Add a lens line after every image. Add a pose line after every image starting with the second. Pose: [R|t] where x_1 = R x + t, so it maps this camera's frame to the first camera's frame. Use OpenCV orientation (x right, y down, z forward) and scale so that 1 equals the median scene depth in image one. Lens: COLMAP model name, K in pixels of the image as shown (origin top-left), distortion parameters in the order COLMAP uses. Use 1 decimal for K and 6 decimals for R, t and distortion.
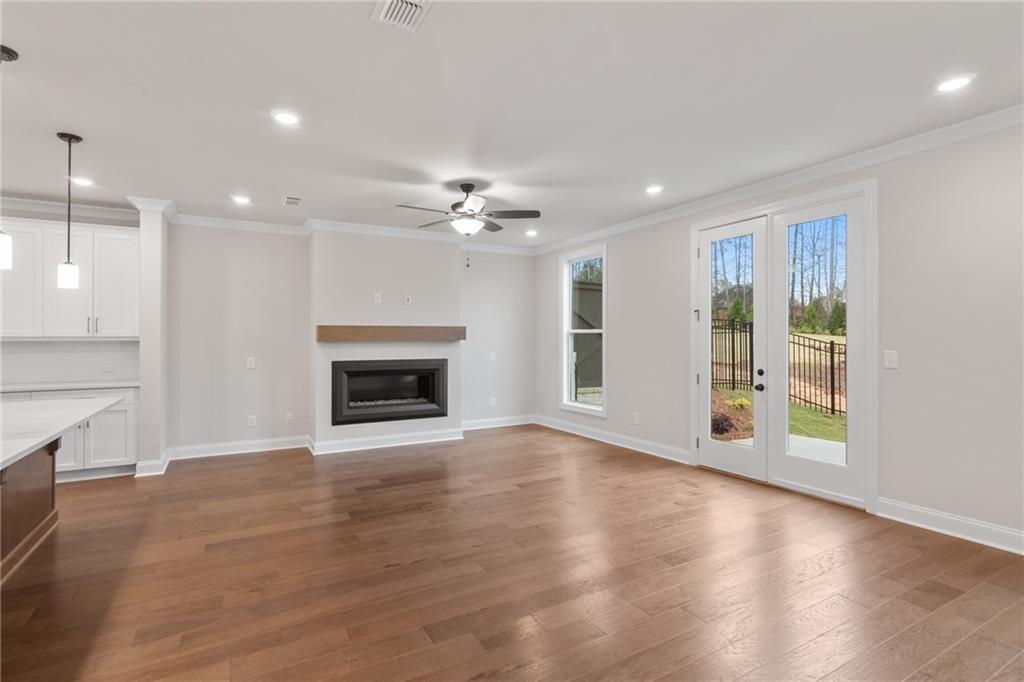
lens RADIAL K [[501.3, 0, 511.0], [0, 501.3, 335.1], [0, 0, 1]] dist [-0.000464, 0.000239]
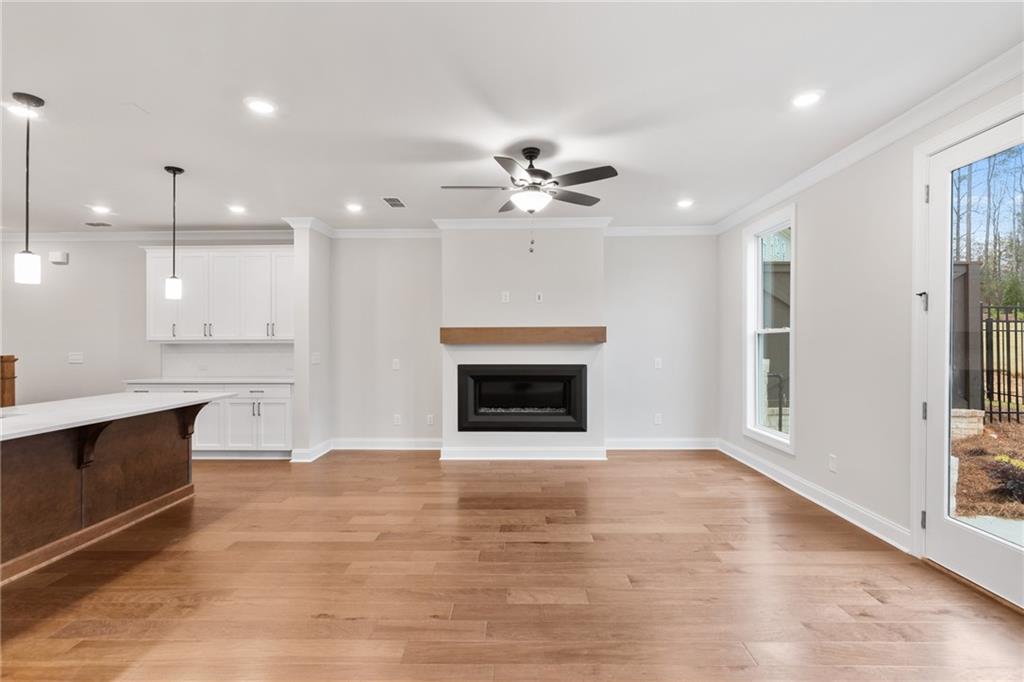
lens RADIAL K [[502.1, 0, 512.0], [0, 502.1, 341.0], [0, 0, 1]] dist [-0.000177, -0.000273]
pose [[0.861468, 0.000007, -0.507812, 0.266448], [0.004327, 0.999964, 0.007354, -0.000032], [0.507794, -0.008533, 0.861436, 0.263411]]
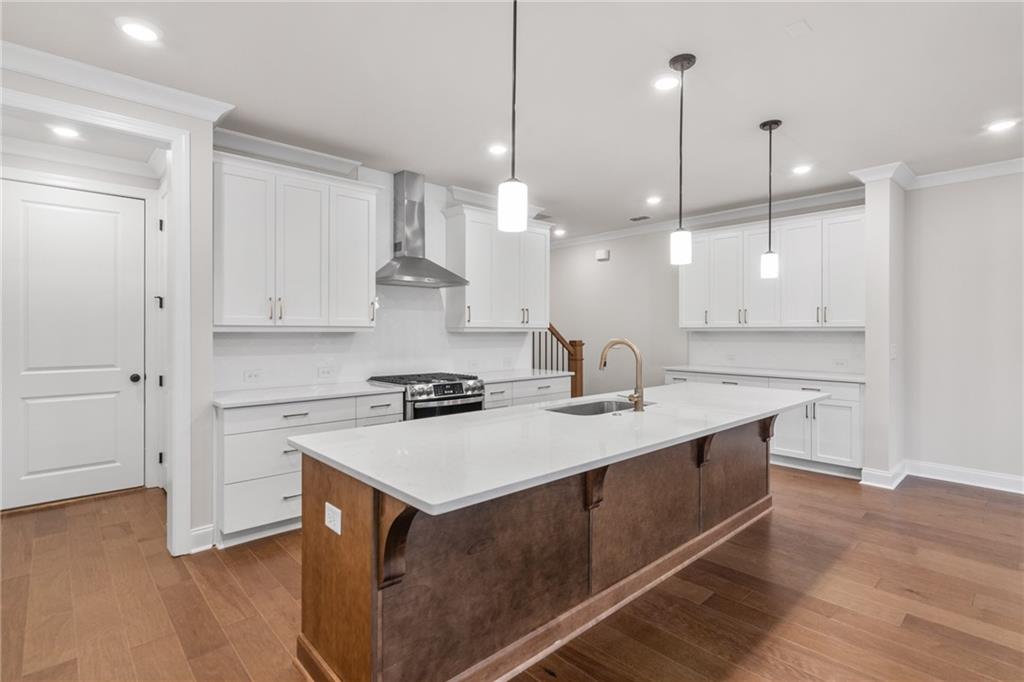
lens RADIAL K [[498.2, 0, 511.1], [0, 498.2, 330.8], [0, 0, 1]] dist [-0.001153, 0.000641]
pose [[0.232956, 0.004171, -0.972478, -0.030347], [0.007348, 0.999955, 0.006049, 0.000784], [0.972460, -0.008555, 0.232915, 0.184063]]
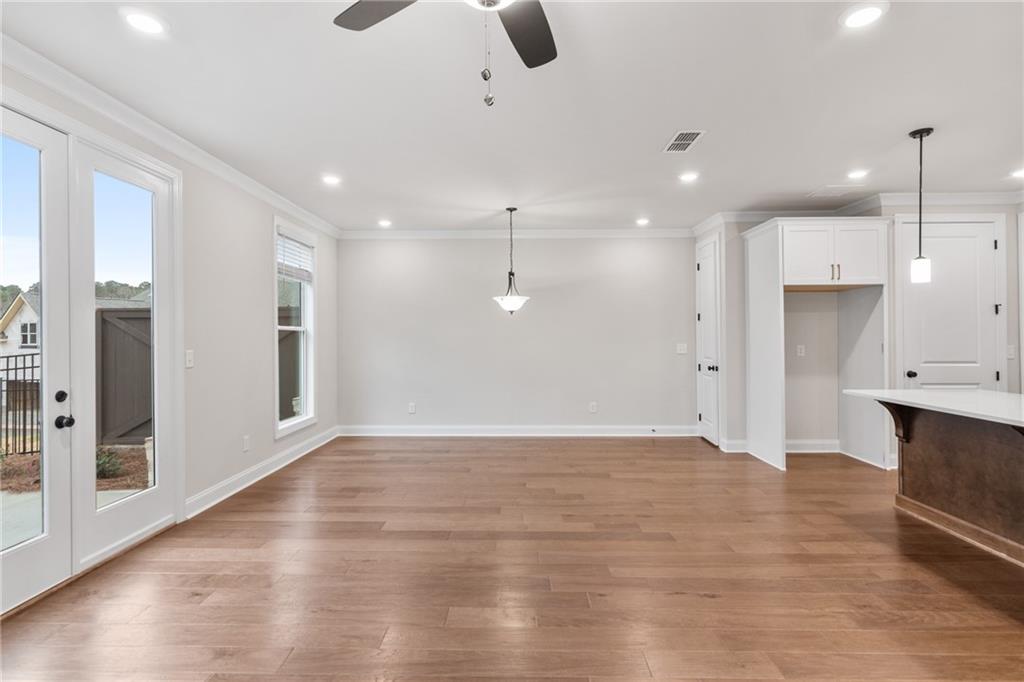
lens RADIAL K [[498.2, 0, 511.1], [0, 498.2, 330.8], [0, 0, 1]] dist [-0.001153, 0.000641]
pose [[-0.862204, 0.012750, 0.506400, -0.229260], [0.003032, 0.999795, -0.020010, 0.010543], [-0.506552, -0.015717, -0.862066, 1.138186]]
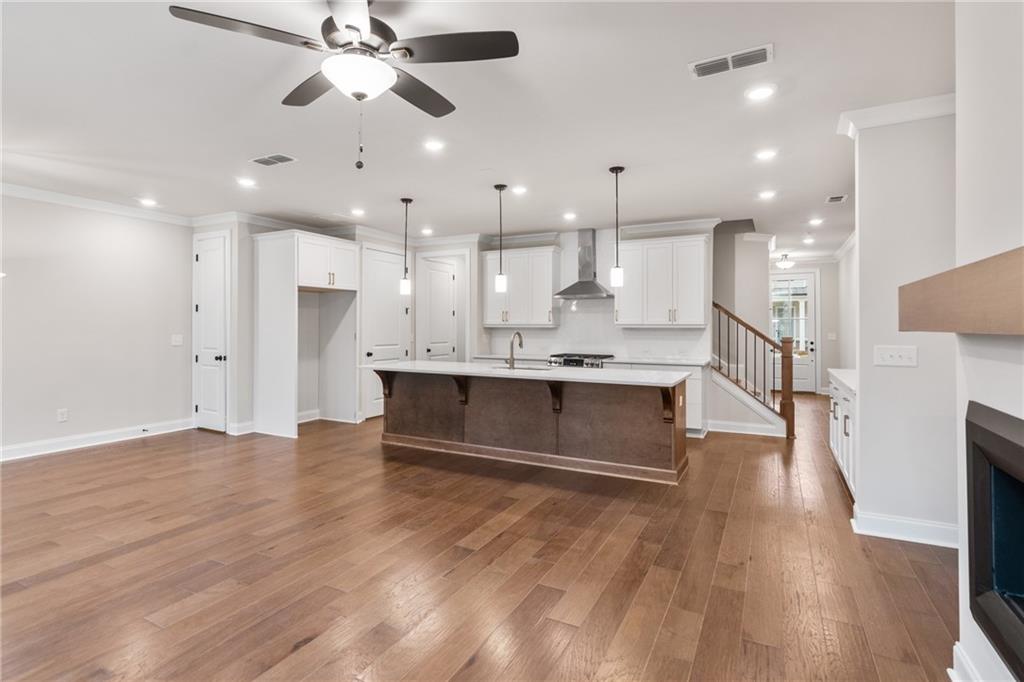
lens RADIAL K [[508.1, 0, 507.1], [0, 508.1, 325.1], [0, 0, 1]] dist [-0.001001, 0.000135]
pose [[-0.839655, 0.000750, -0.543120, 0.046615], [0.005888, 0.999953, -0.007723, 0.009478], [0.543089, -0.009682, -0.839620, 1.316576]]
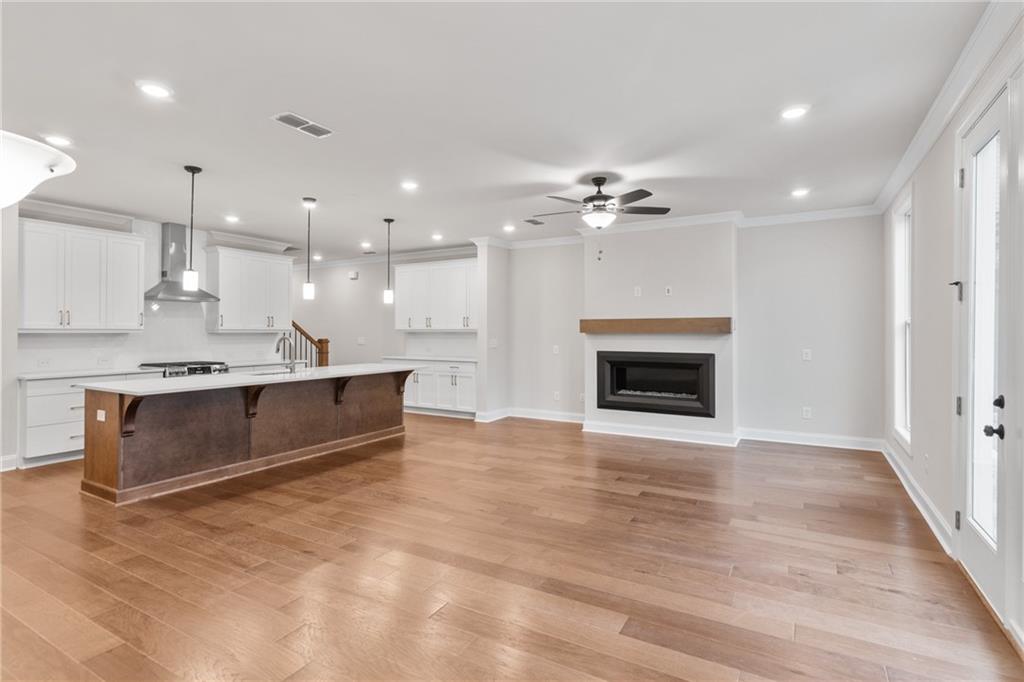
lens RADIAL K [[510.6, 0, 505.8], [0, 510.6, 329.1], [0, 0, 1]] dist [-0.000832, 0.000716]
pose [[0.503197, -0.000133, -0.864172, 0.634127], [0.005408, 0.999981, 0.002995, -0.002176], [0.864155, -0.006181, 0.503188, 0.292766]]
